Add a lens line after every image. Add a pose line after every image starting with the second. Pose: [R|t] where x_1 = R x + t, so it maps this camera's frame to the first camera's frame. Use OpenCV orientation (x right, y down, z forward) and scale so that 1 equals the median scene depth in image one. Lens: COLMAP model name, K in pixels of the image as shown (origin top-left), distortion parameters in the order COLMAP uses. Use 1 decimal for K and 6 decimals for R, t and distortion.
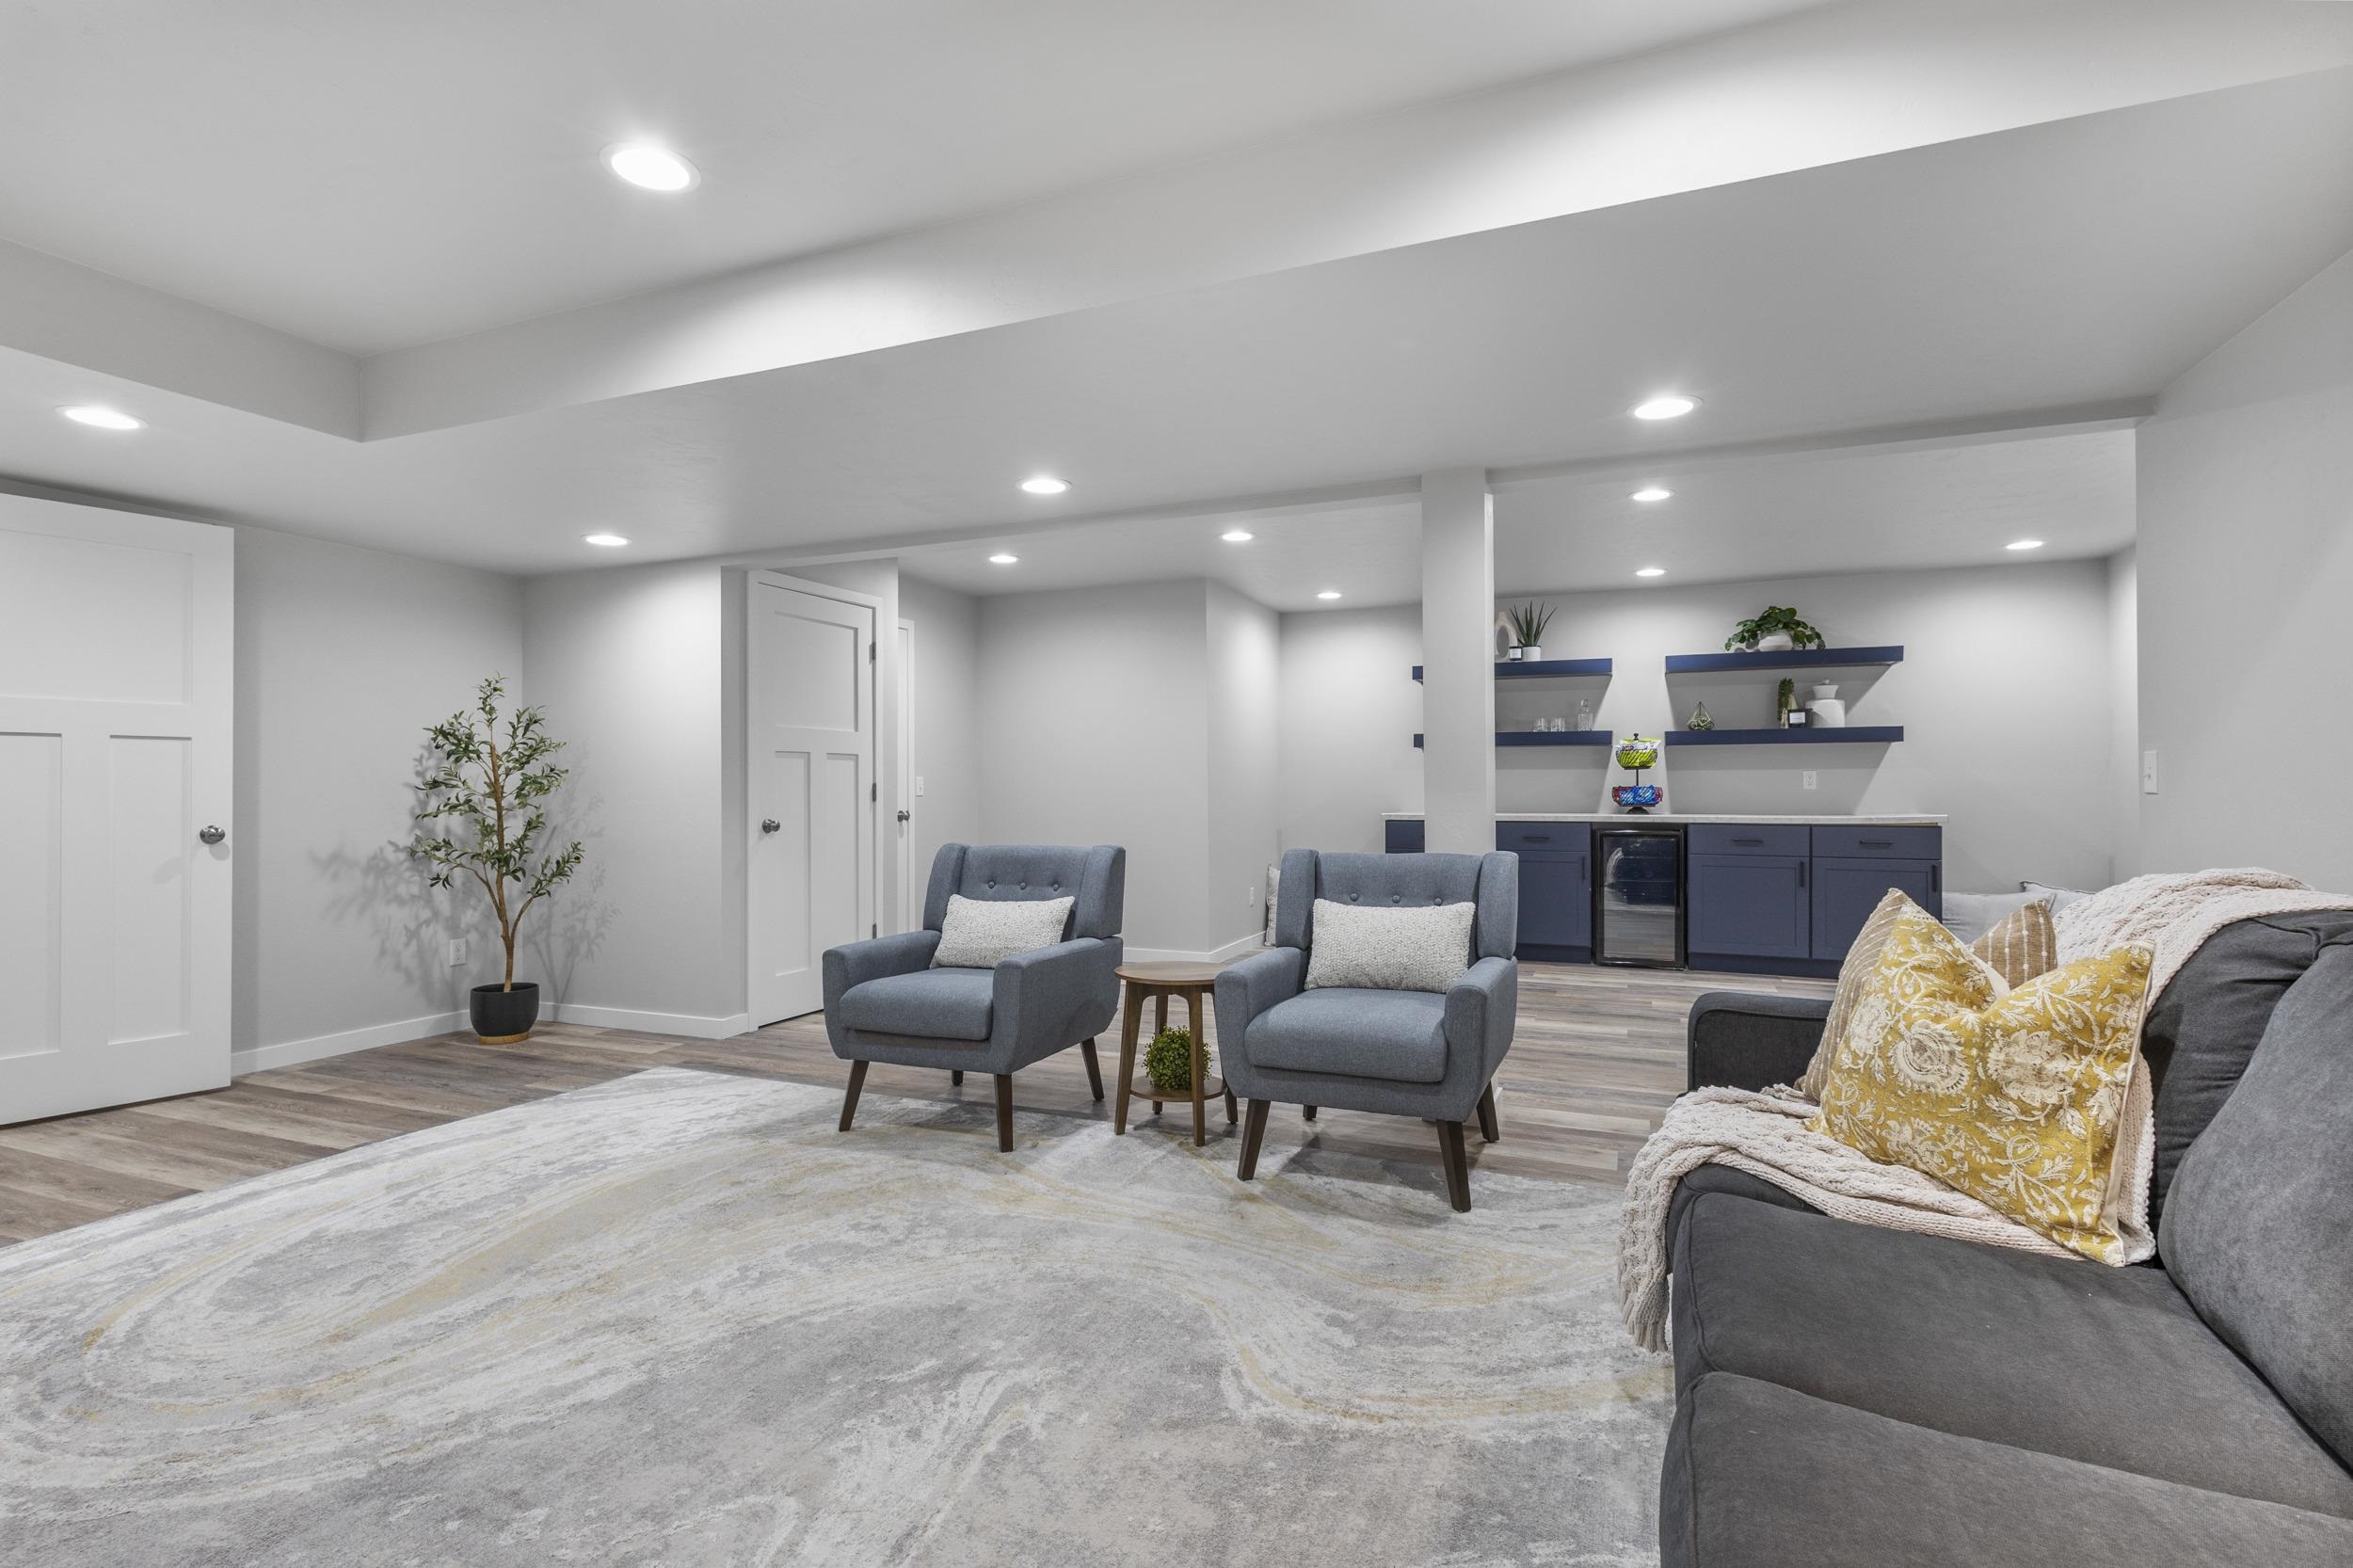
lens RADIAL K [[1090.8, 0, 1152.3], [0, 1090.8, 778.3], [0, 0, 1]] dist [0.010726, -0.003533]
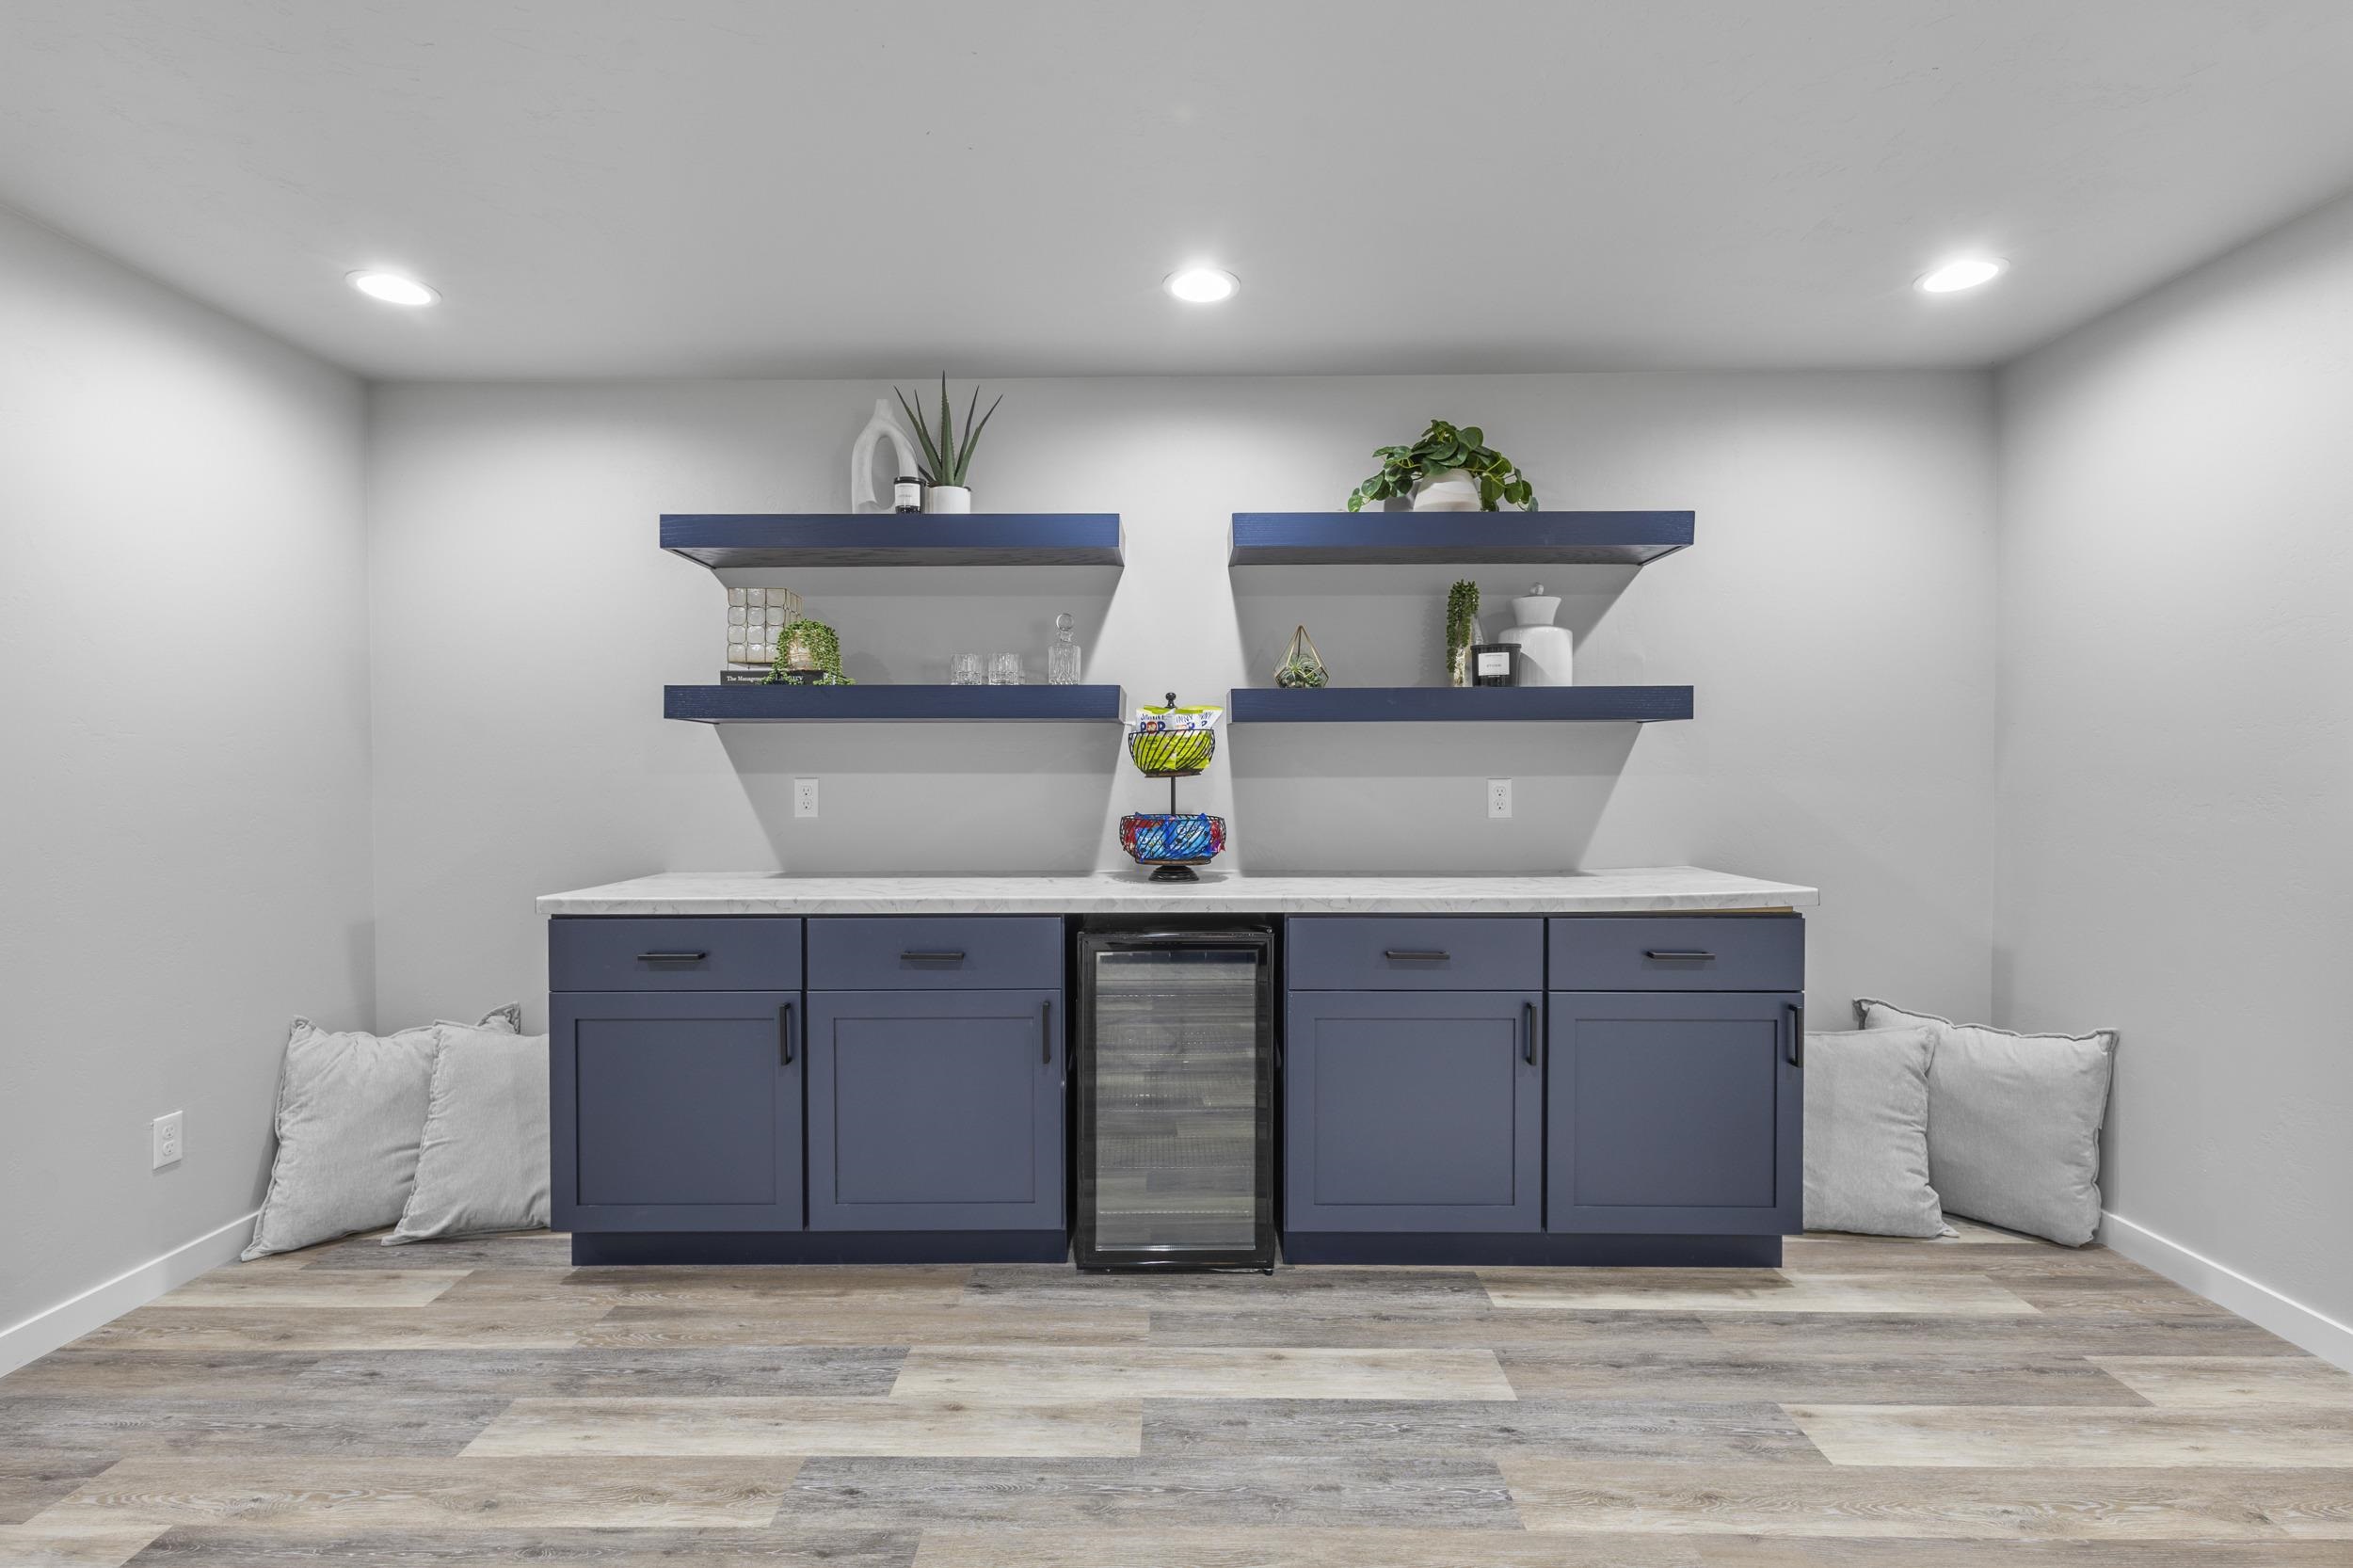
lens RADIAL K [[1090.8, 0, 1152.9], [0, 1090.8, 781.6], [0, 0, 1]] dist [0.010726, -0.003533]
pose [[0.927112, -0.008603, 0.374687, 0.284911], [-0.000283, 0.999720, 0.023652, -0.016591], [-0.374785, -0.022034, 0.926850, 0.625395]]
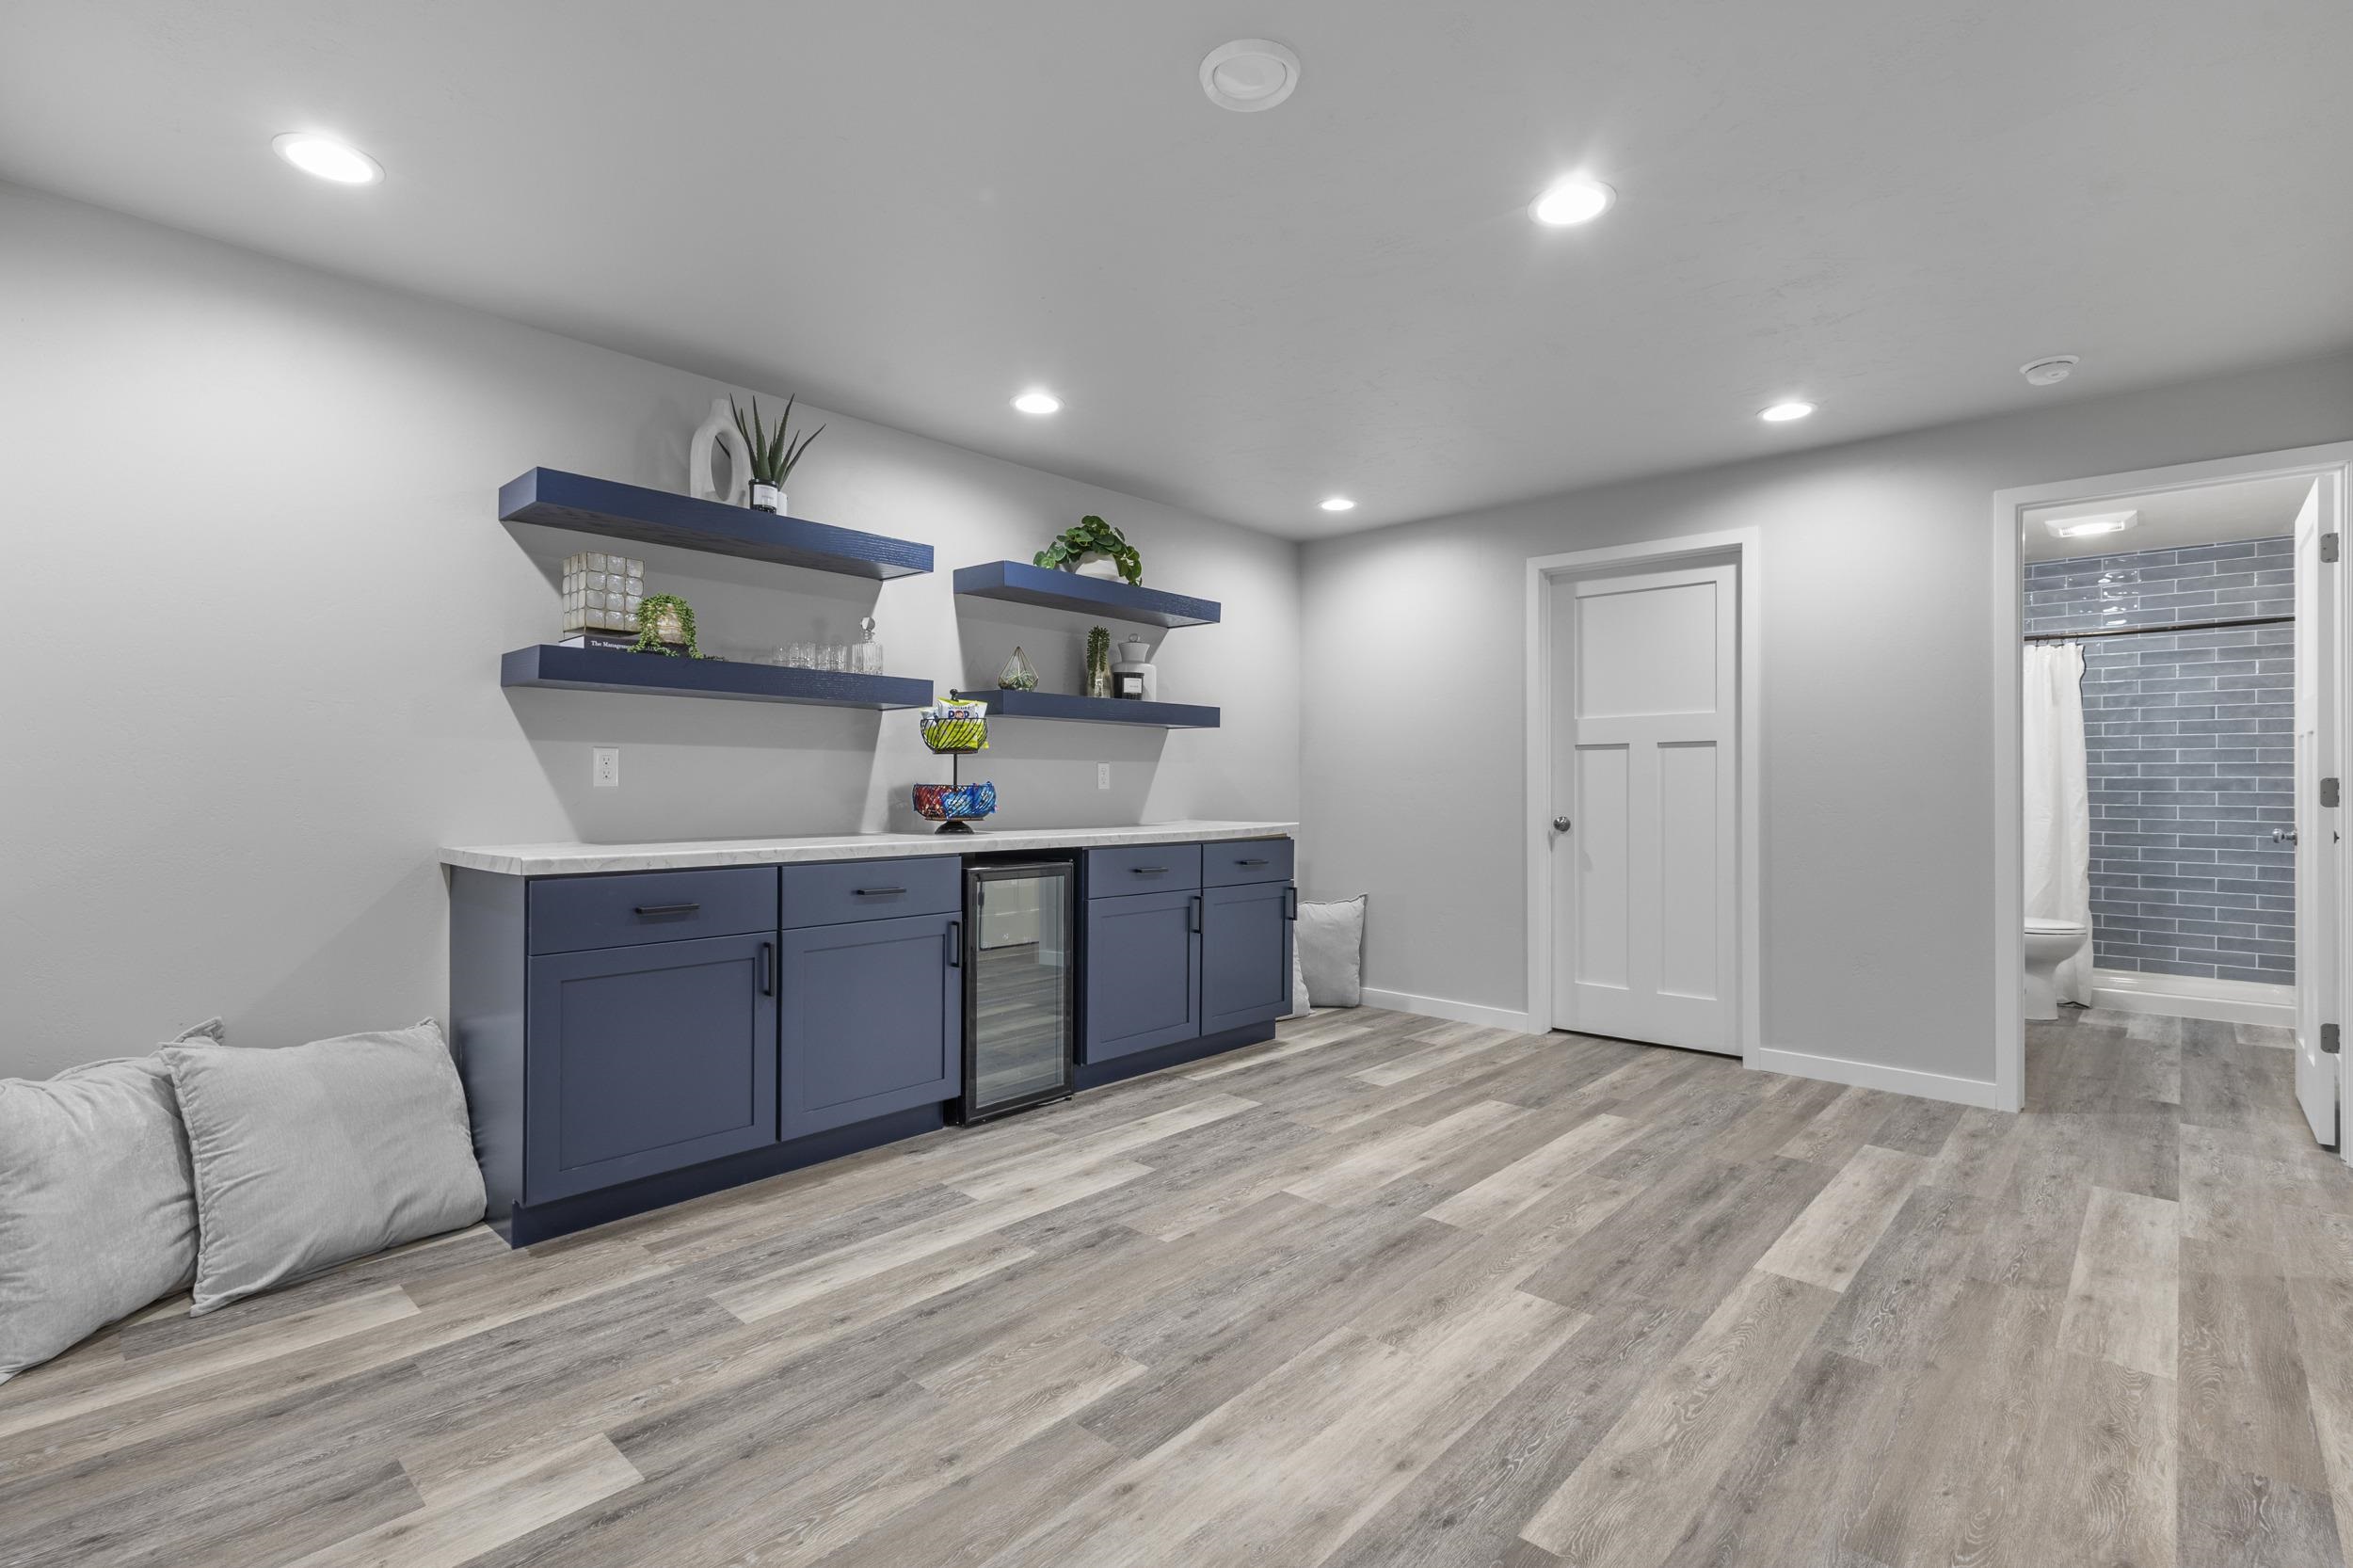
lens RADIAL K [[1090.8, 0, 1179.8], [0, 1090.8, 795.9], [0, 0, 1]] dist [0.010726, -0.003533]
pose [[0.337046, -0.008423, 0.941451, -0.049284], [-0.013031, 0.999822, 0.013610, 0.004878], [-0.941398, -0.016856, 0.336876, 0.731648]]
